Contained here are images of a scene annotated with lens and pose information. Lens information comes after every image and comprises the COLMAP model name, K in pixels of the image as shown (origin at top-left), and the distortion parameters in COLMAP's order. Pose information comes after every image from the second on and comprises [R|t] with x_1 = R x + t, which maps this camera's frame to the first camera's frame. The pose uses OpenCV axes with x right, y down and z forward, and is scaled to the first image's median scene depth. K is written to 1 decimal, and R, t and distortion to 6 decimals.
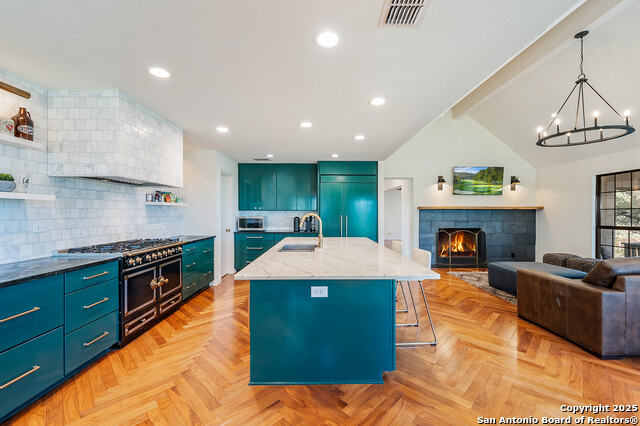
lens RADIAL K [[261.8, 0, 320.0], [0, 261.8, 213.0], [0, 0, 1]] dist [-0.001011, 0.000029]
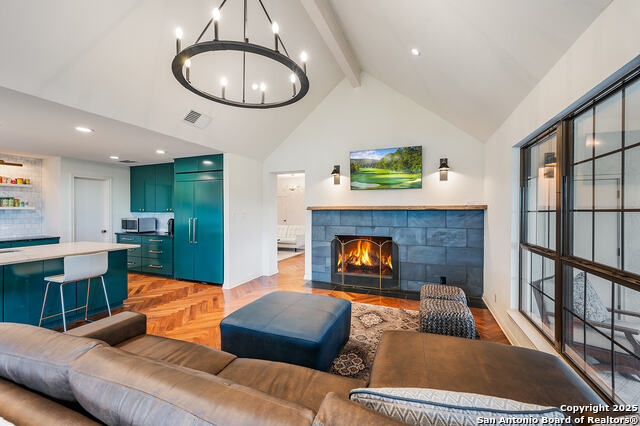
lens RADIAL K [[265.6, 0, 320.0], [0, 265.6, 213.0], [0, 0, 1]] dist [-0.002107, -0.000165]
pose [[0.930674, 0.001204, -0.365848, 0.703439], [0.003304, 0.999926, 0.011696, -0.014534], [0.365835, -0.012094, 0.930601, 0.277433]]
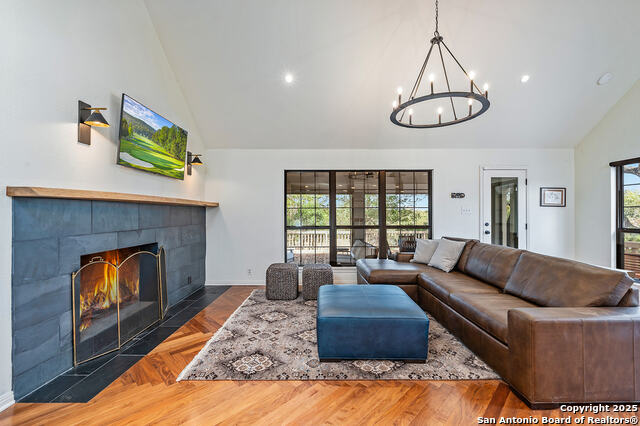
lens RADIAL K [[265.6, 0, 320.0], [0, 265.6, 213.0], [0, 0, 1]] dist [-0.002107, -0.000165]
pose [[0.007977, 0.000430, 0.999968, 0.112817], [-0.000179, 1.000000, -0.000428, 0.003270], [-0.999968, -0.000175, 0.007977, 0.696548]]
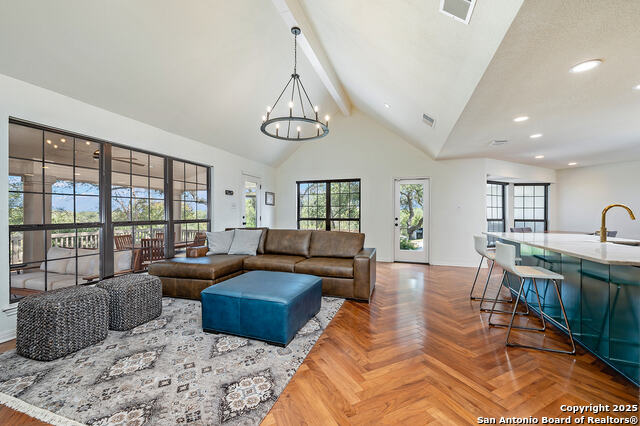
lens RADIAL K [[254.0, 0, 320.0], [0, 254.0, 213.0], [0, 0, 1]] dist [0.002067, 0.000274]
pose [[-0.948751, -0.020865, 0.315335, 0.301610], [-0.020263, 0.999781, 0.005188, 0.009819], [-0.315374, -0.001468, -0.948966, 1.005260]]
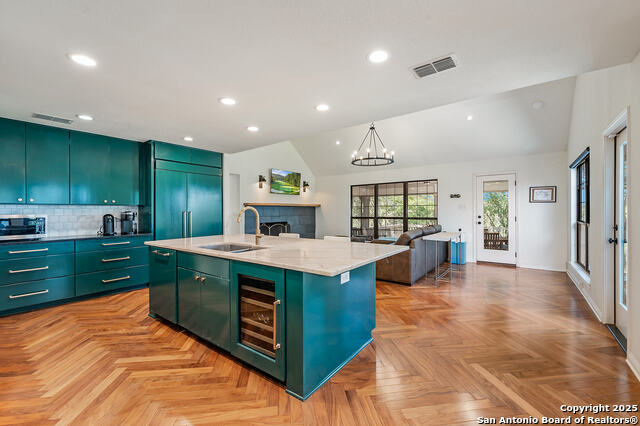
lens RADIAL K [[265.6, 0, 320.0], [0, 265.6, 213.0], [0, 0, 1]] dist [-0.002107, -0.000165]
pose [[0.610398, -0.010979, 0.792019, -0.276790], [0.005632, 0.999939, 0.009520, 0.007110], [-0.792075, -0.001351, 0.610422, 0.124932]]
